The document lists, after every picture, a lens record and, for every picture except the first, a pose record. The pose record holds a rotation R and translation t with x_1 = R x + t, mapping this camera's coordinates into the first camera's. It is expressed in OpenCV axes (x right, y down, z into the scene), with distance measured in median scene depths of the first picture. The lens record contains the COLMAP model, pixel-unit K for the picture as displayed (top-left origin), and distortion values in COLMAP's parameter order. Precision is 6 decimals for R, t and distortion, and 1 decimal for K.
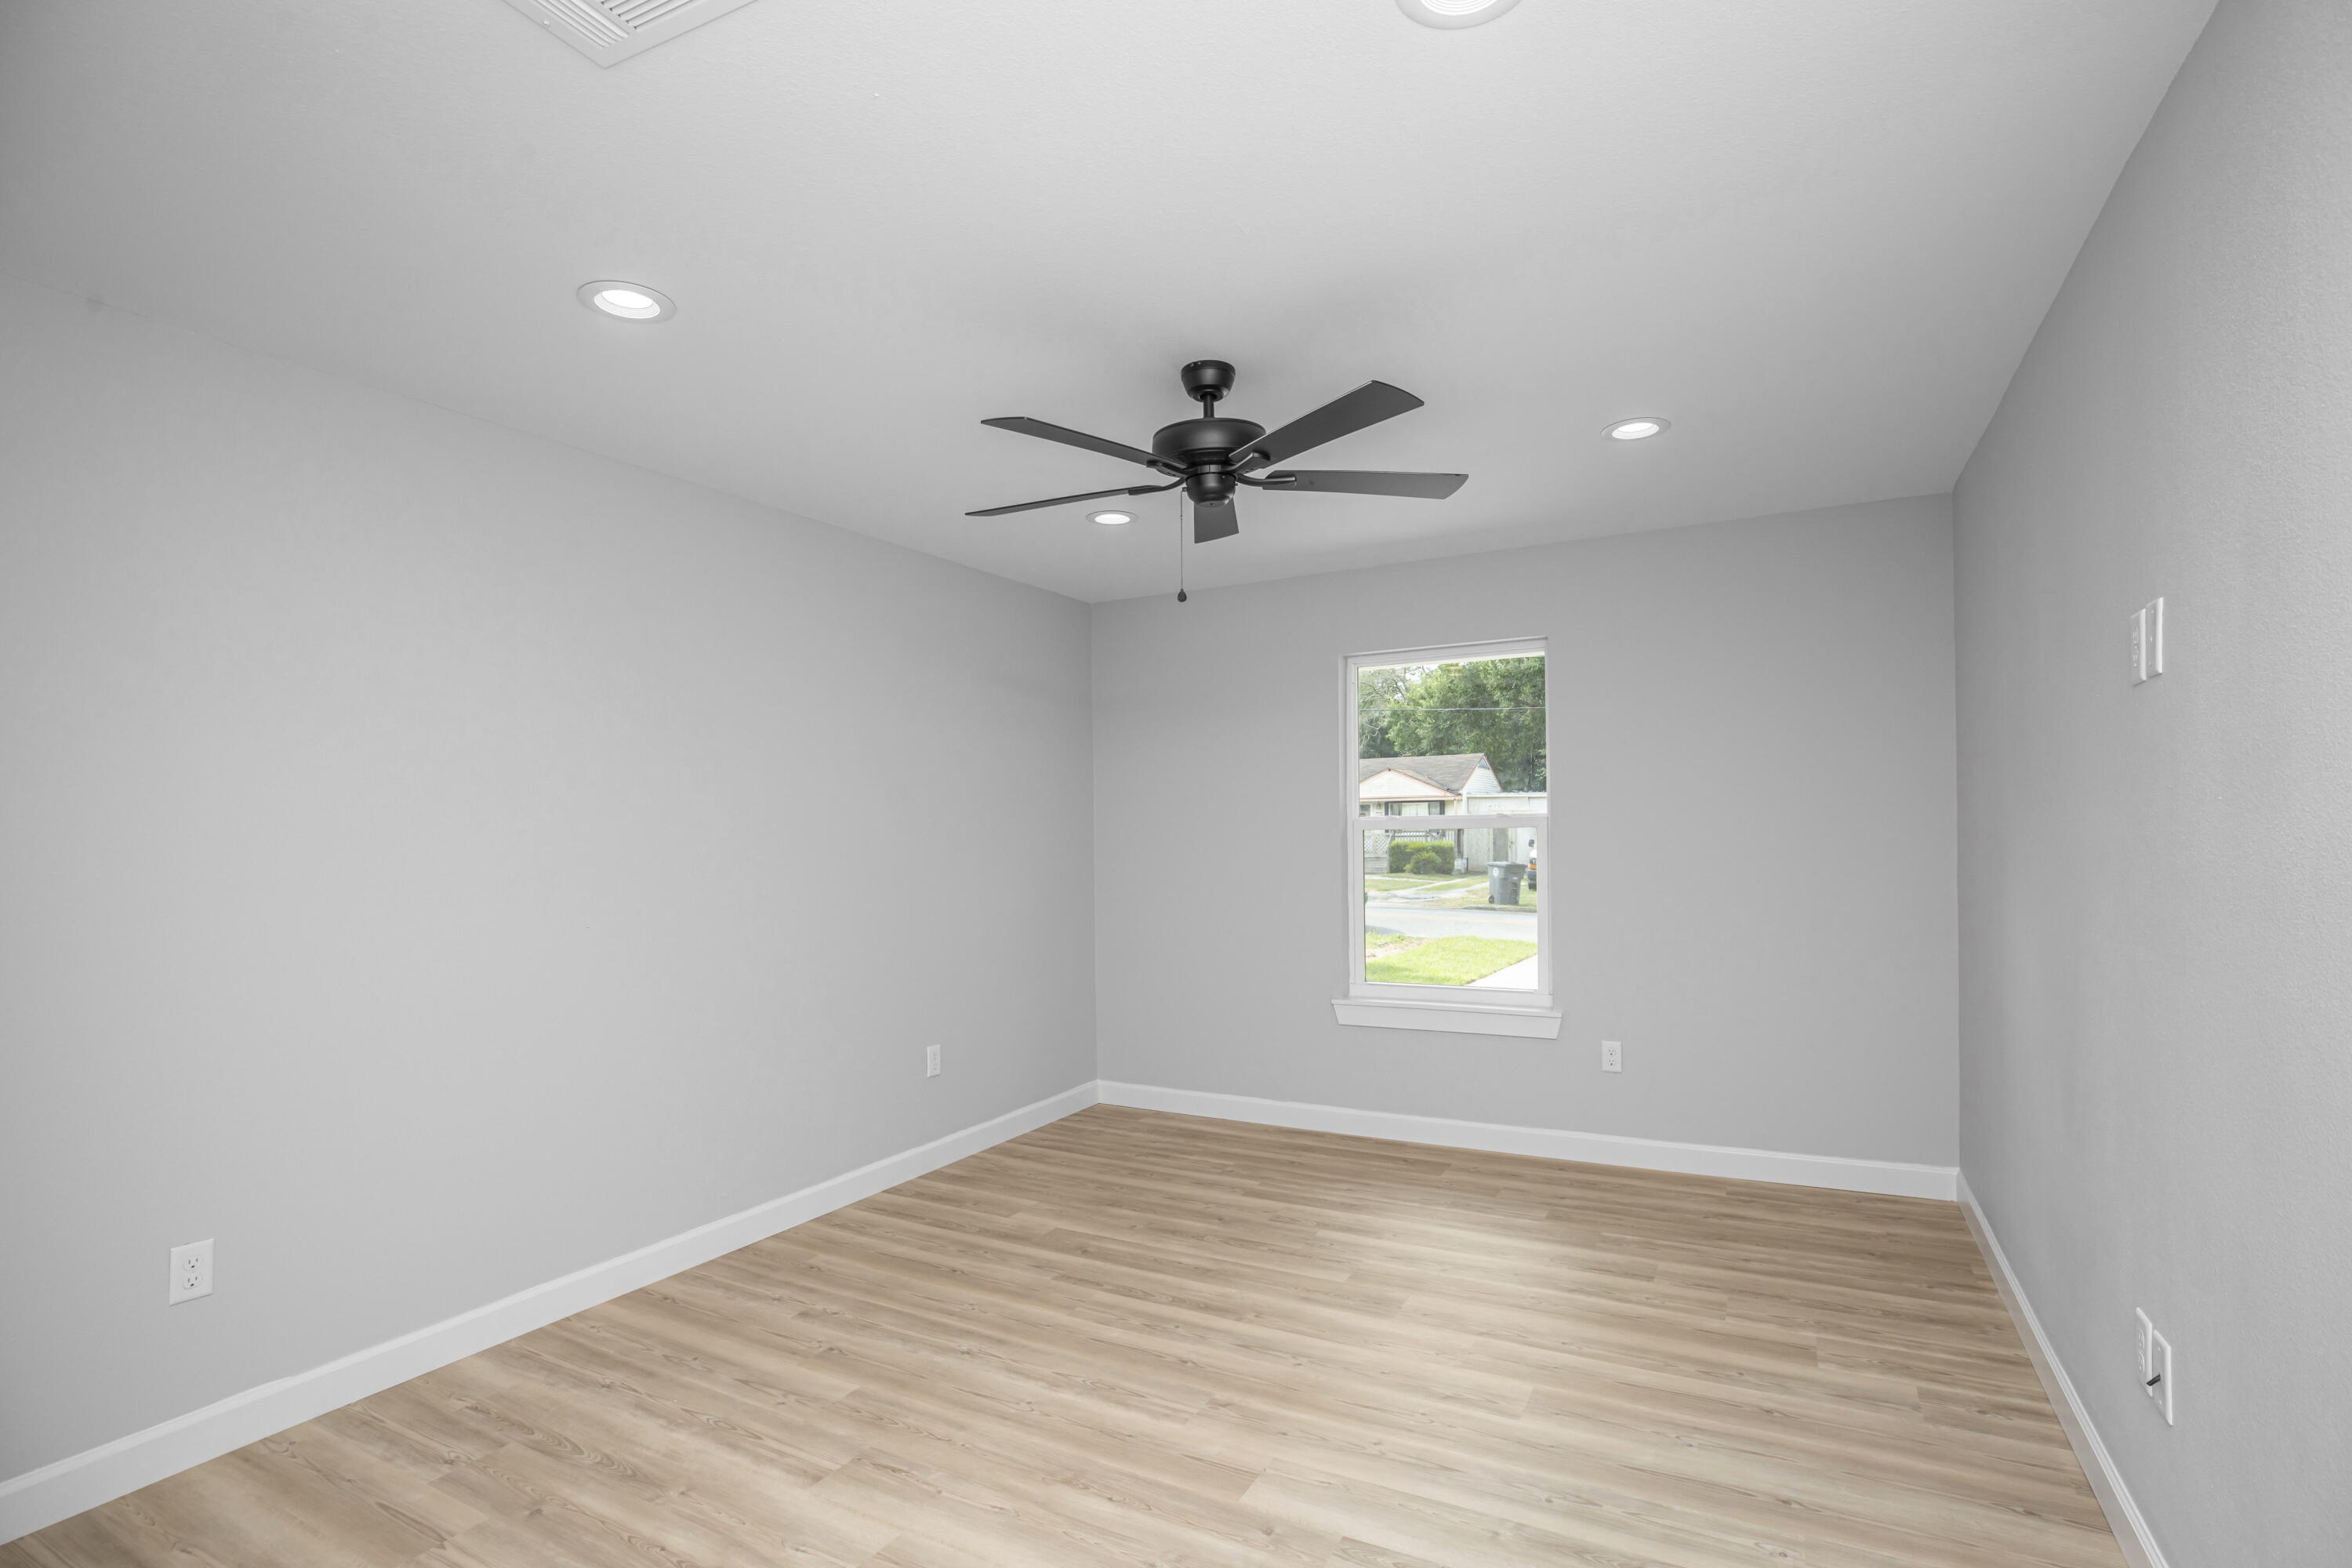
lens RADIAL K [[1104.9, 0, 1176.0], [0, 1104.9, 784.0], [0, 0, 1]] dist [-0.019207, 0.000442]
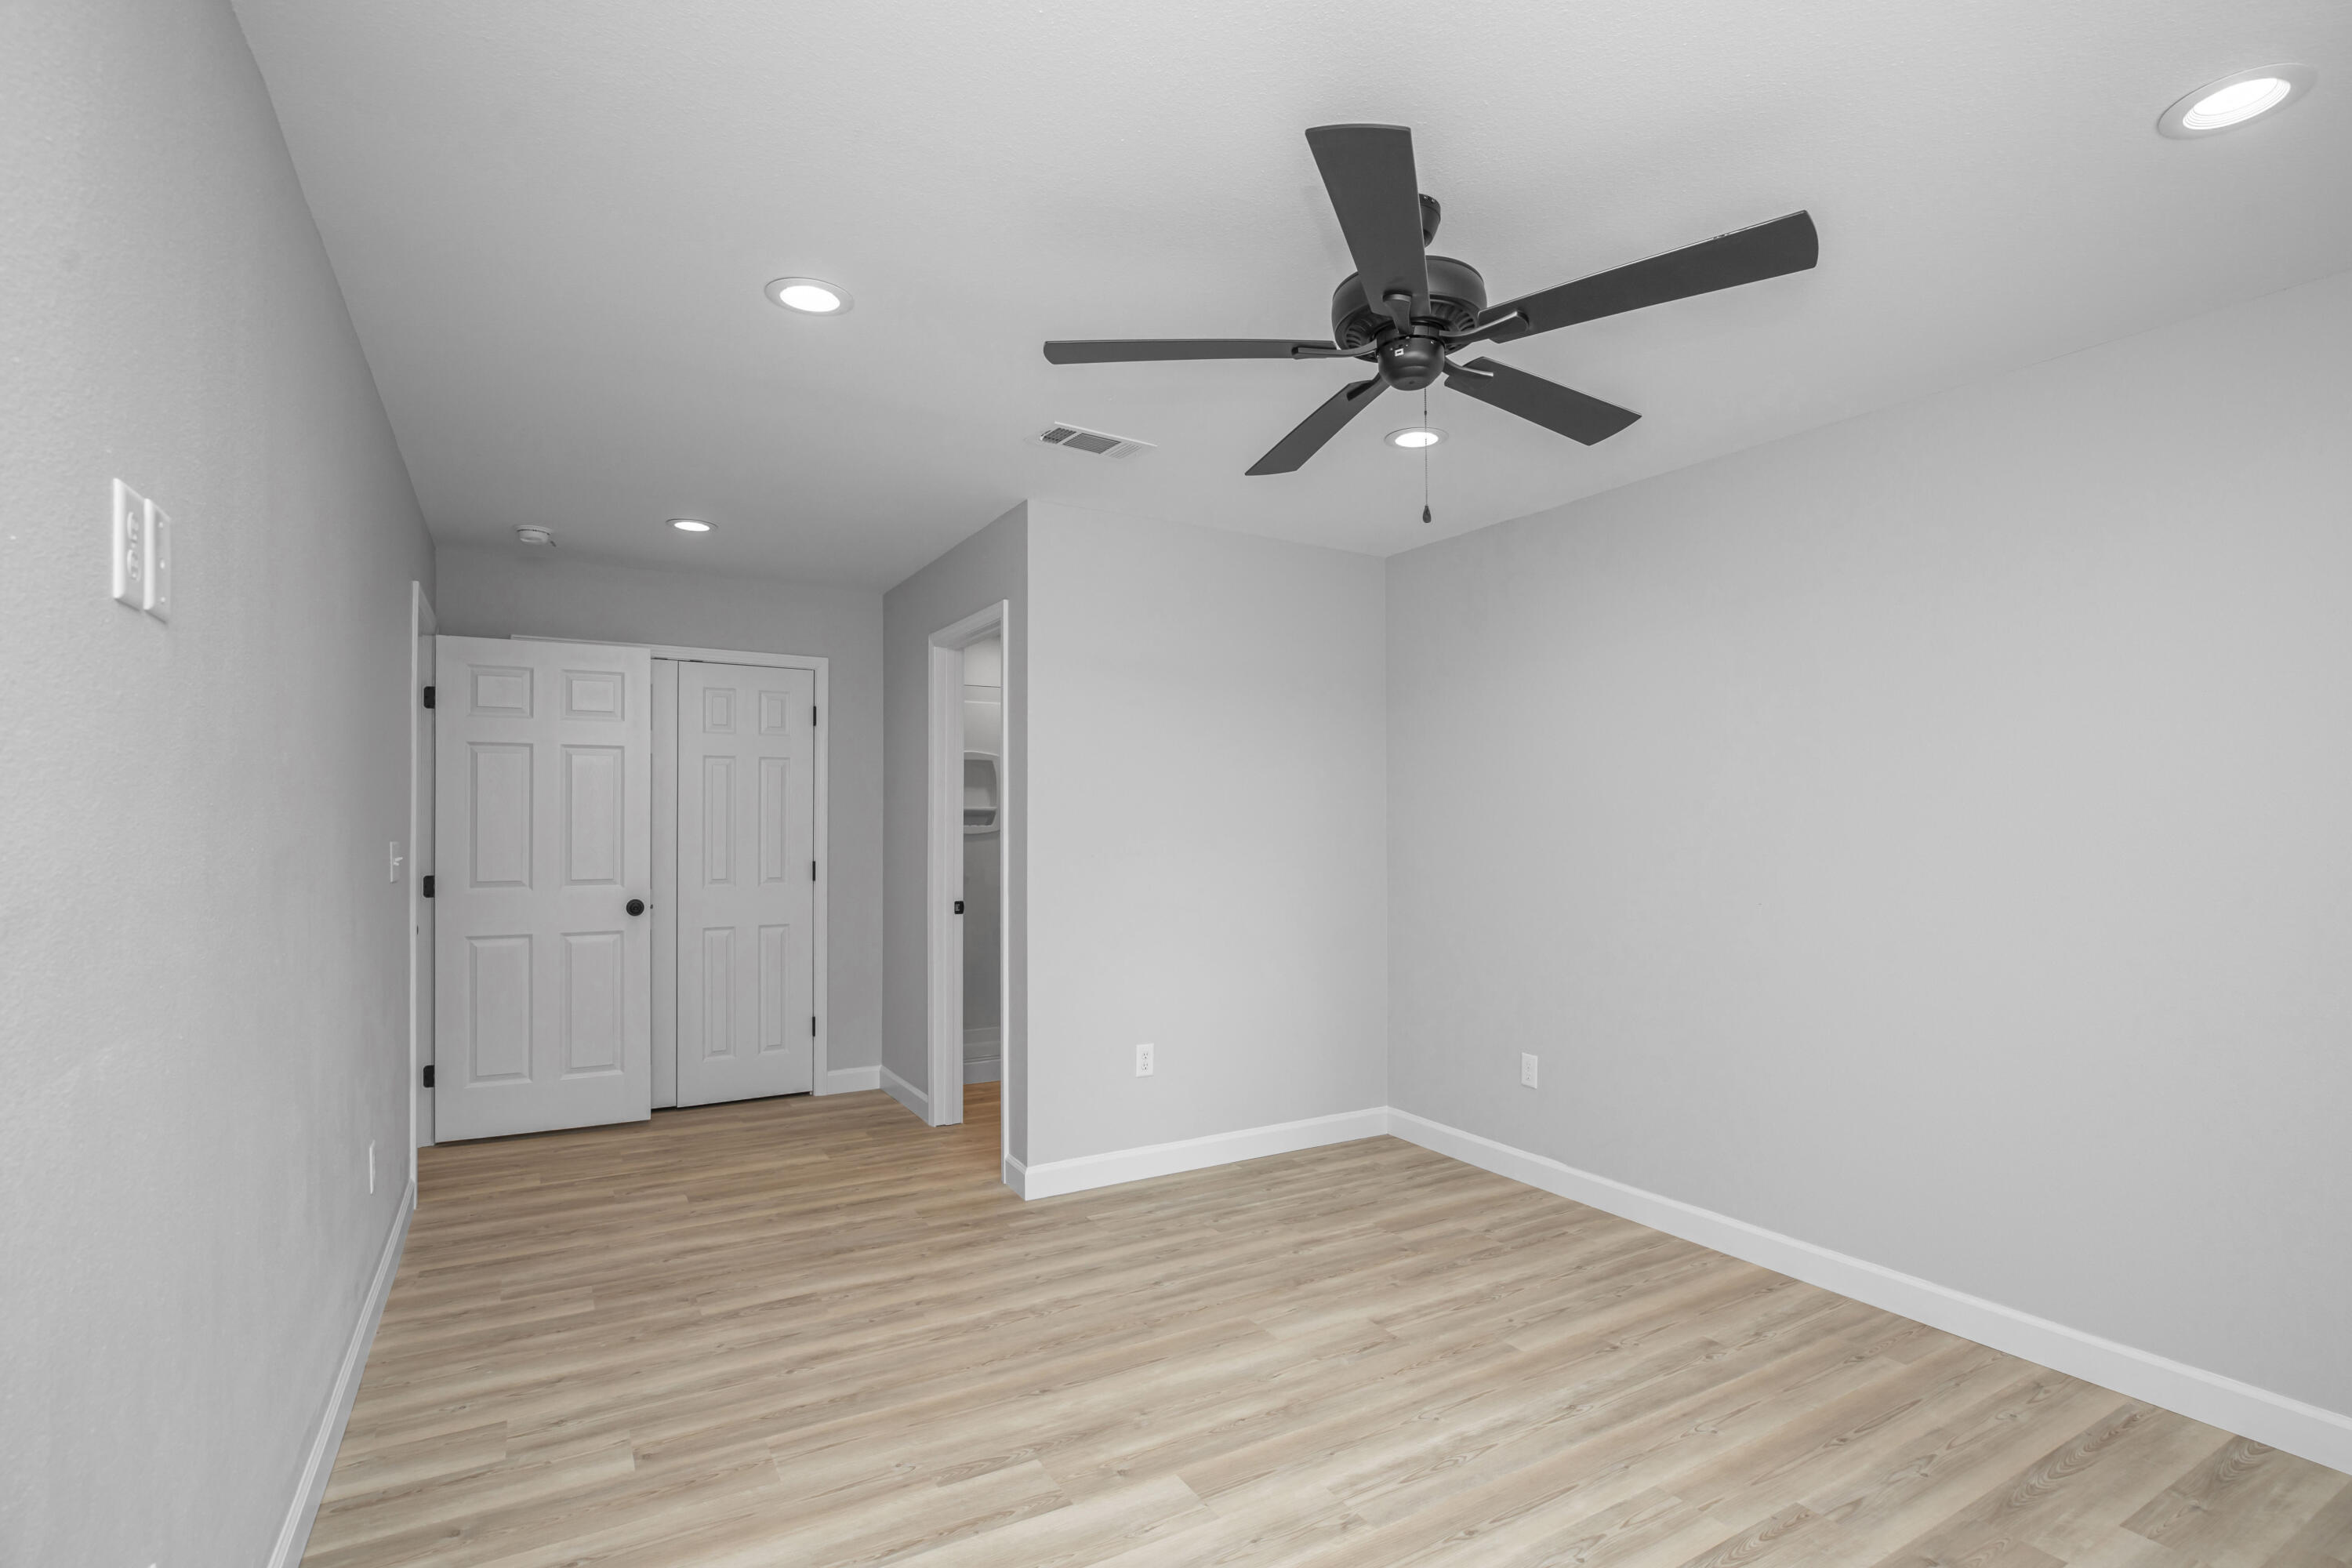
lens RADIAL K [[1106.4, 0, 1164.6], [0, 1106.4, 826.3], [0, 0, 1]] dist [-0.049303, 0.016168]
pose [[-0.515367, 0.015838, -0.856823, 0.569131], [0.044330, 0.998983, -0.008198, 0.037837], [0.855822, -0.042208, -0.515545, 0.950249]]
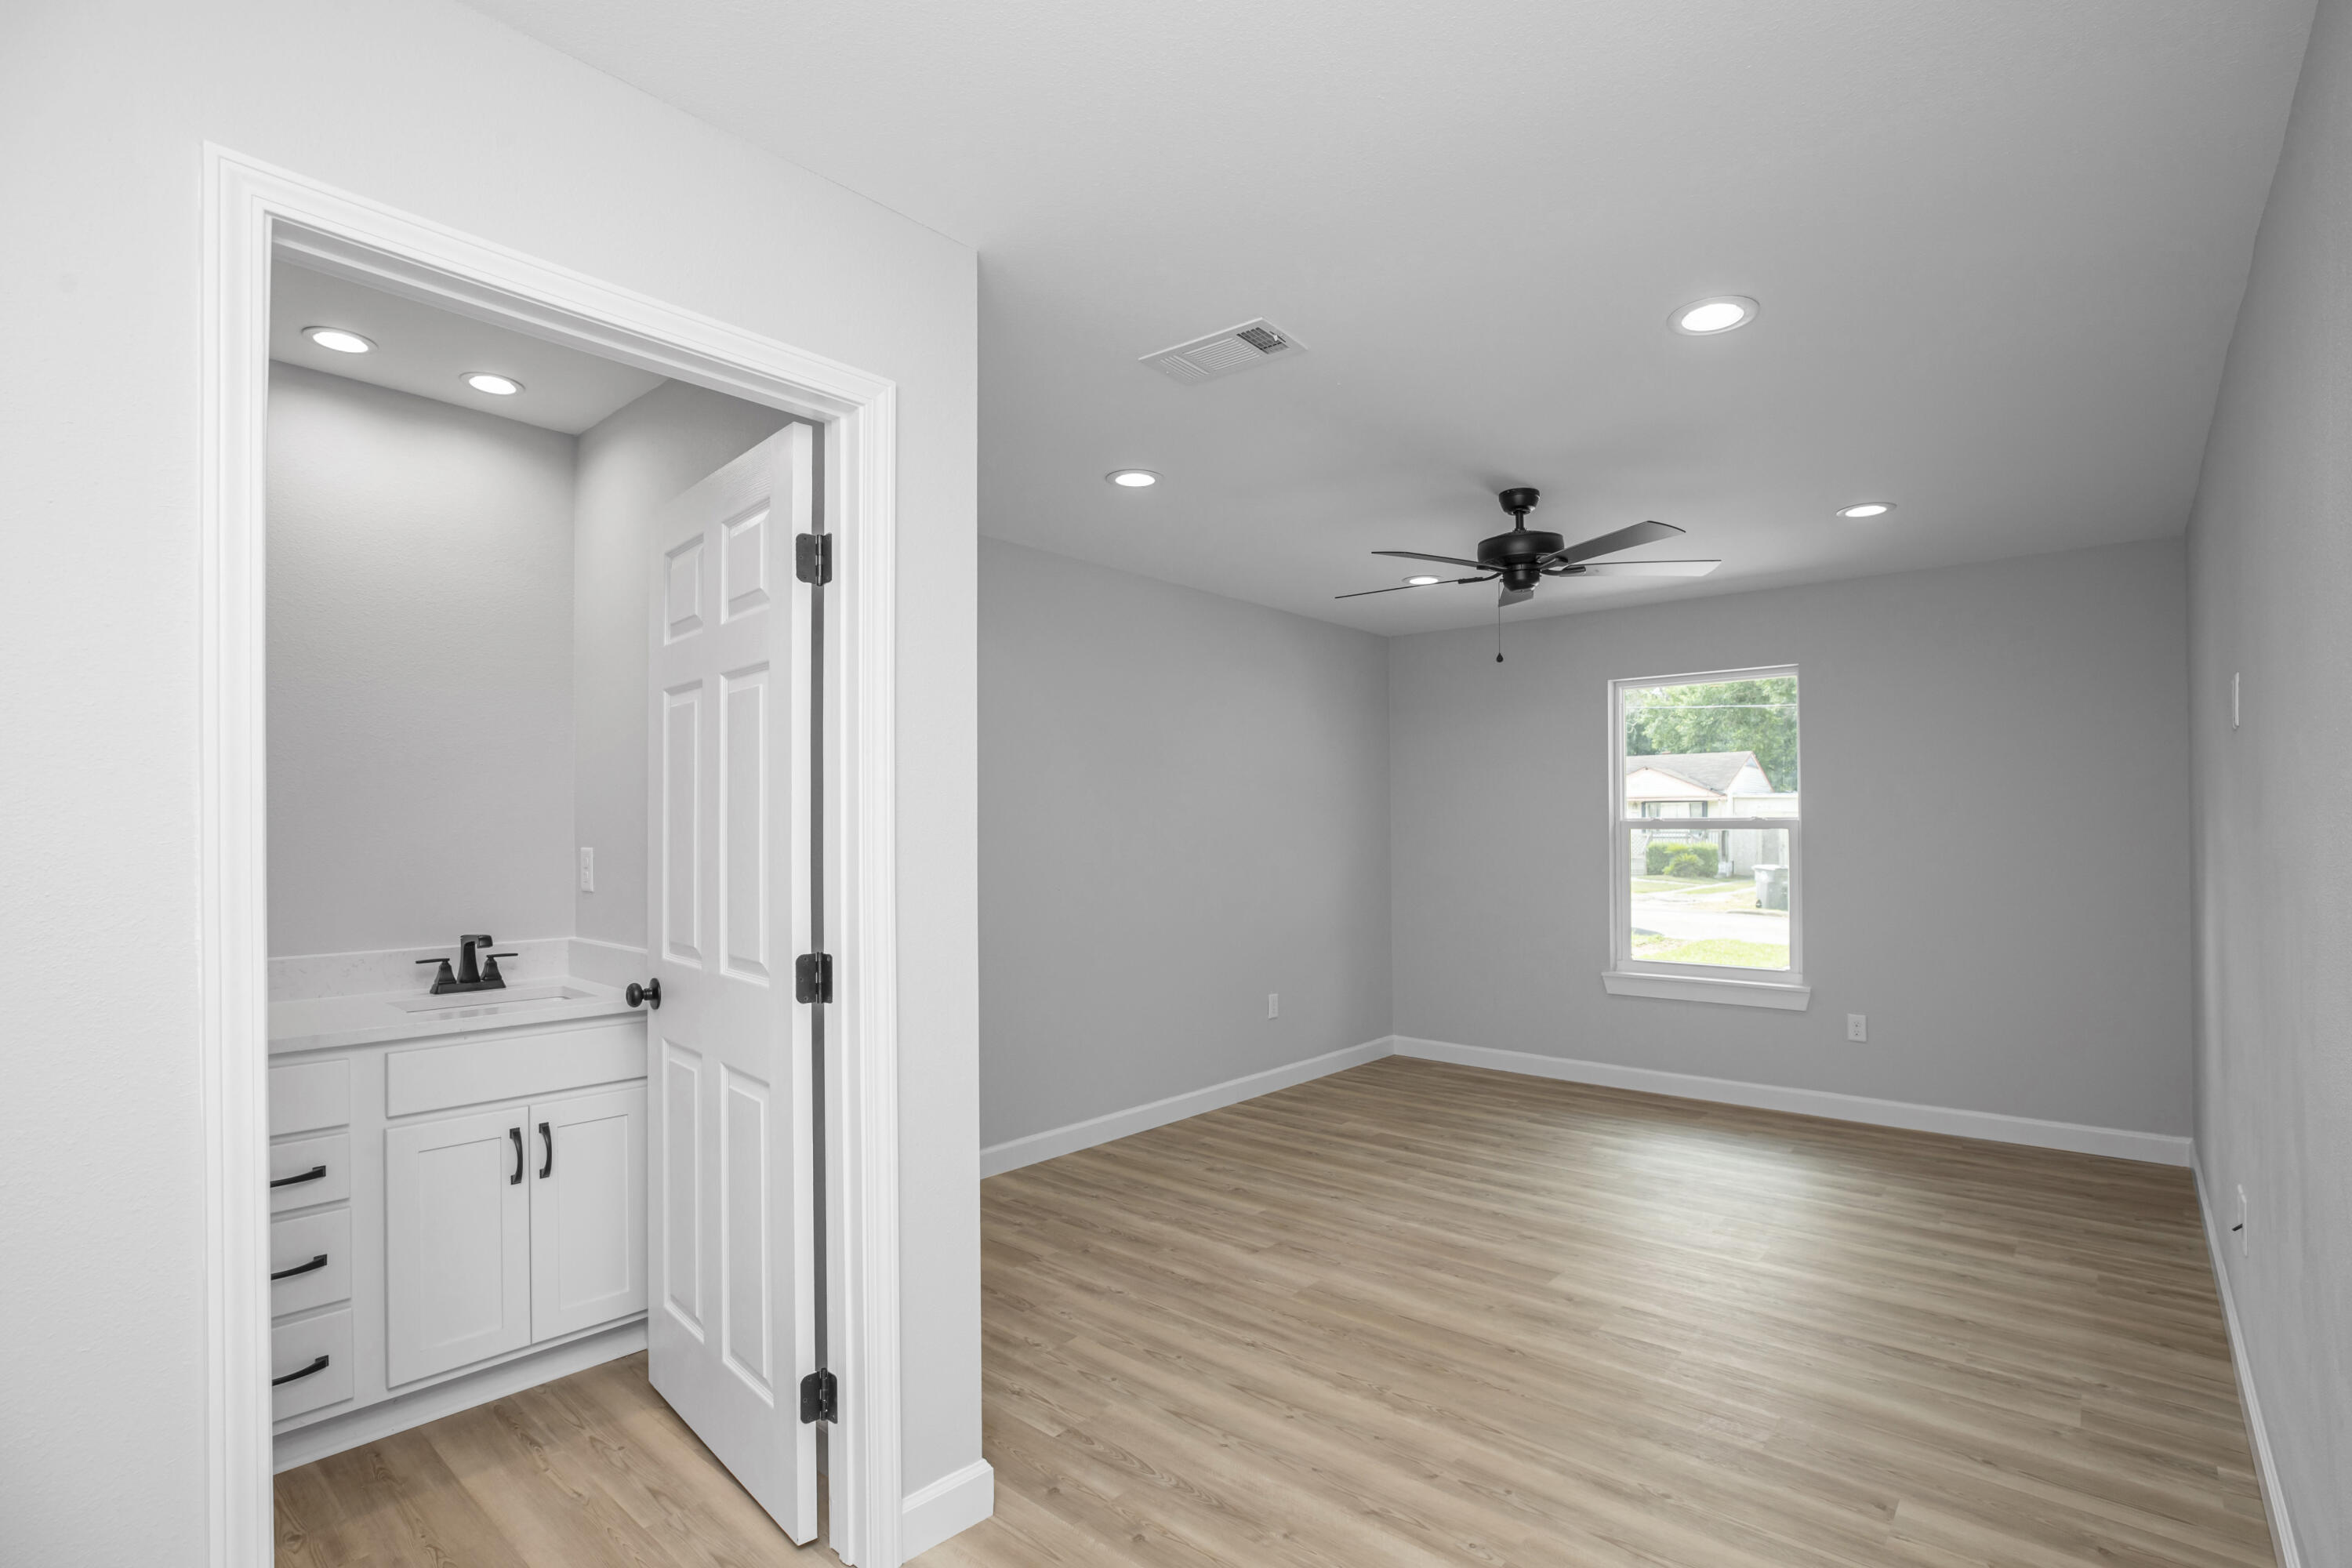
lens RADIAL K [[1104.9, 0, 1176.0], [0, 1104.9, 784.0], [0, 0, 1]] dist [-0.019207, 0.000442]
pose [[0.977602, 0.003217, -0.210437, -0.075286], [-0.002693, 0.999993, 0.002778, -0.011712], [0.210445, -0.002150, 0.977603, -0.335431]]
